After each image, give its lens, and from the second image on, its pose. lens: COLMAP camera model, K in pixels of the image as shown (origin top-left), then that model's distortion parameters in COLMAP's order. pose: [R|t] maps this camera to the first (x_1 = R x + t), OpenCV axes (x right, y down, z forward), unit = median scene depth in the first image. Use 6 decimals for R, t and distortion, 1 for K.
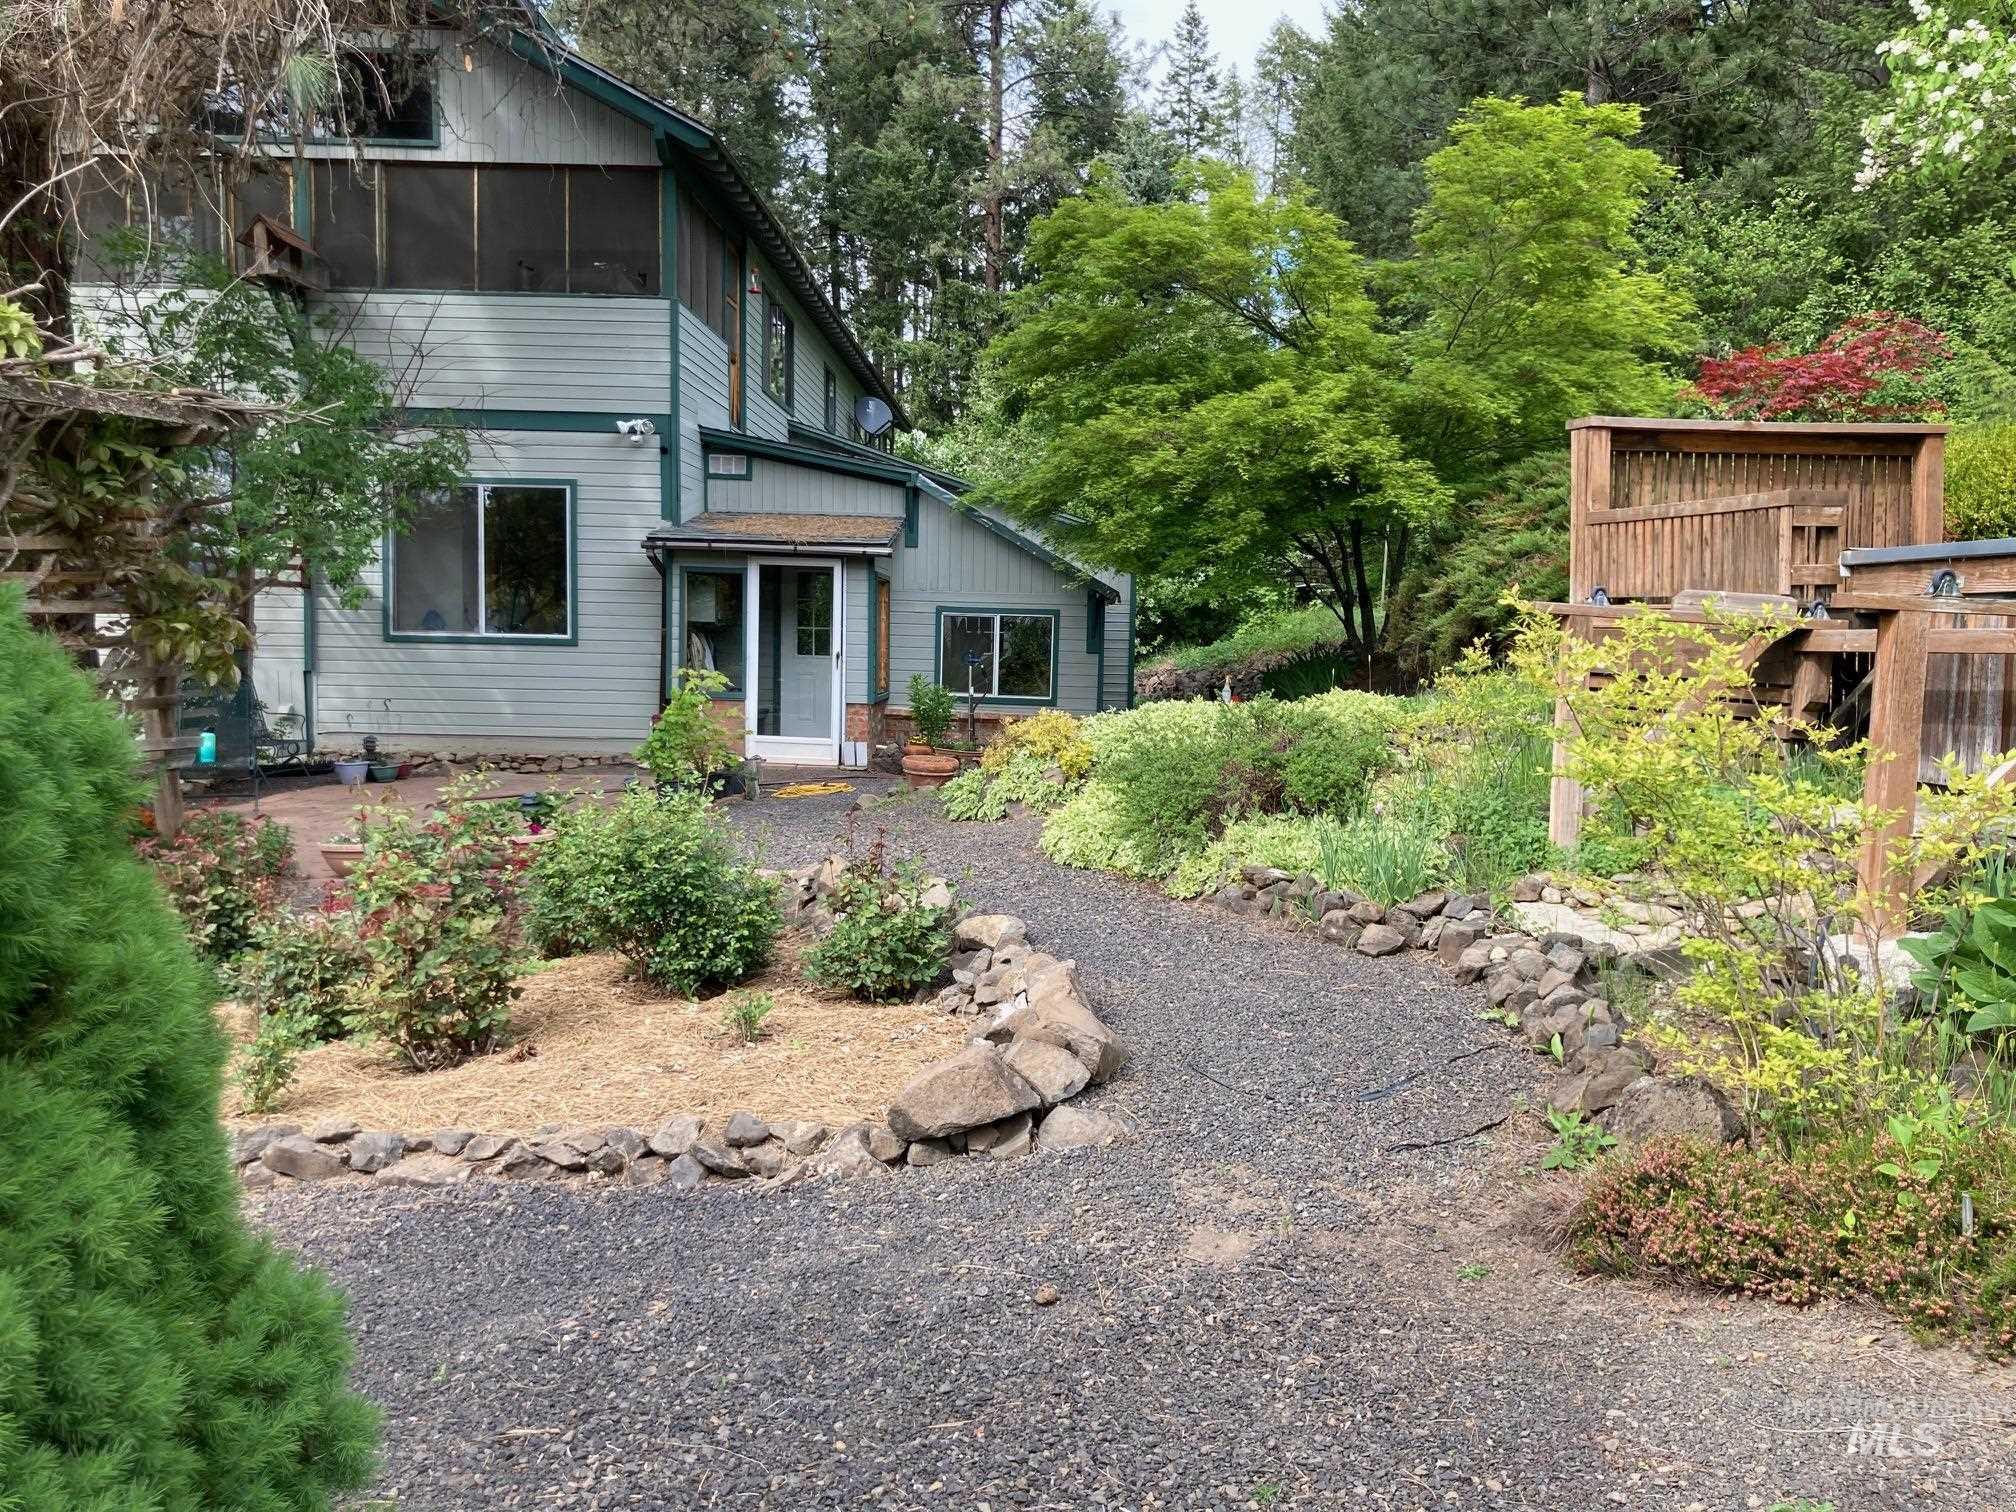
lens RADIAL K [[1678.7, 0, 1010.8], [0, 1678.7, 757.0], [0, 0, 1]] dist [0.006834, -0.002456]
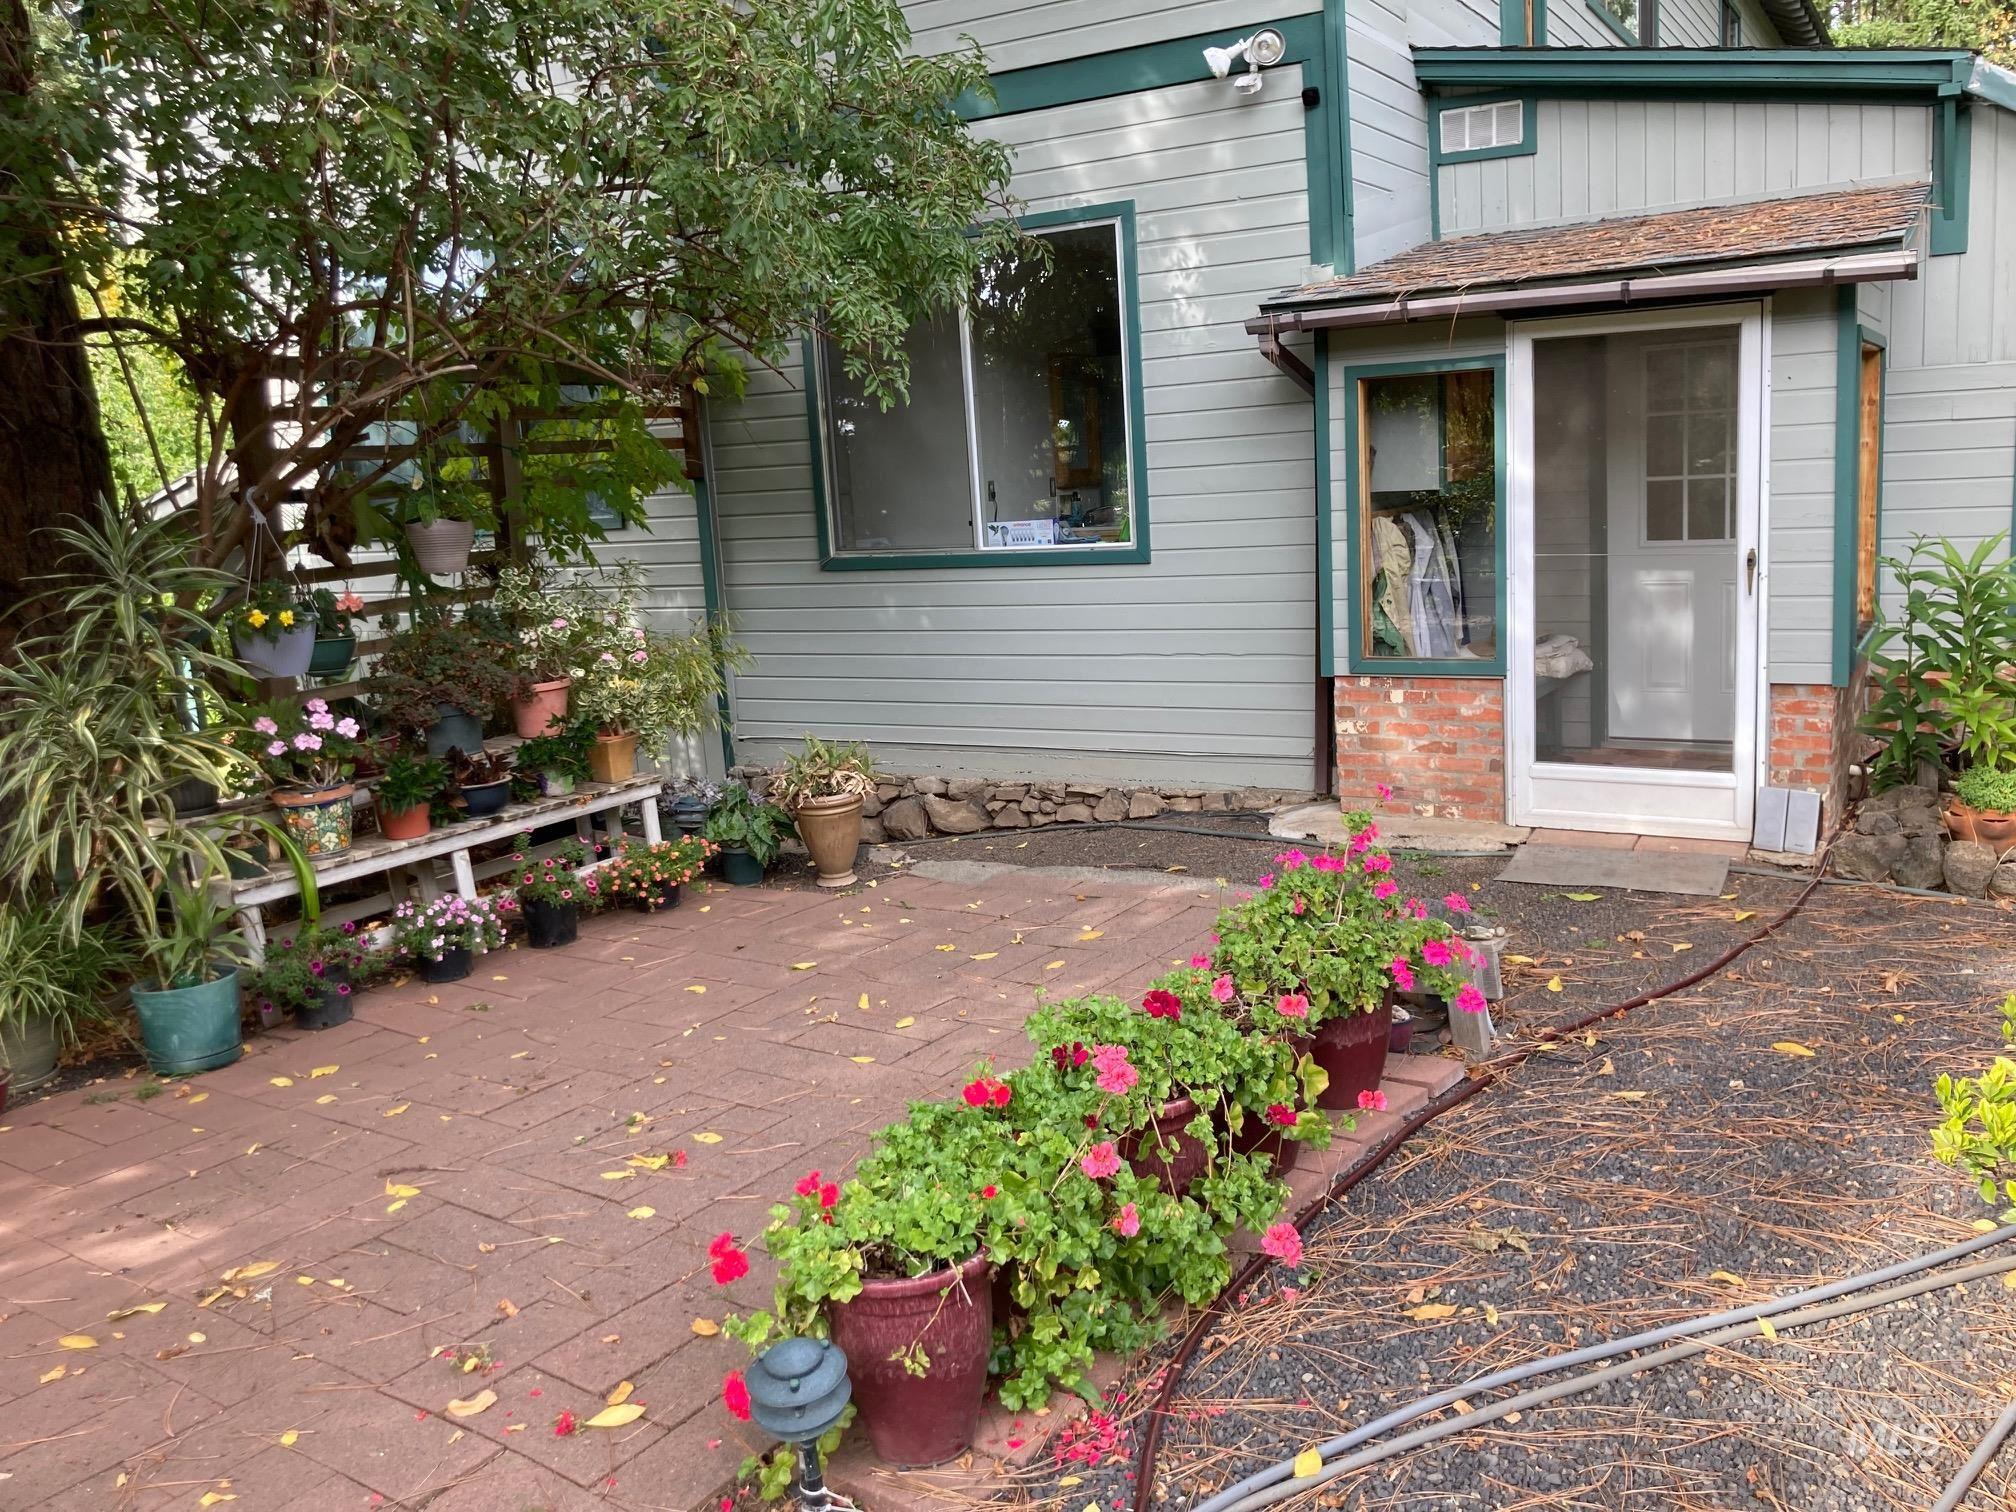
lens RADIAL K [[1678.7, 0, 998.1], [0, 1678.7, 759.3], [0, 0, 1]] dist [0.006834, -0.002456]
pose [[0.868593, 0.005978, -0.495490, -0.060160], [0.050464, 0.993661, 0.100451, -0.060581], [0.492949, -0.112256, 0.862786, 0.565406]]
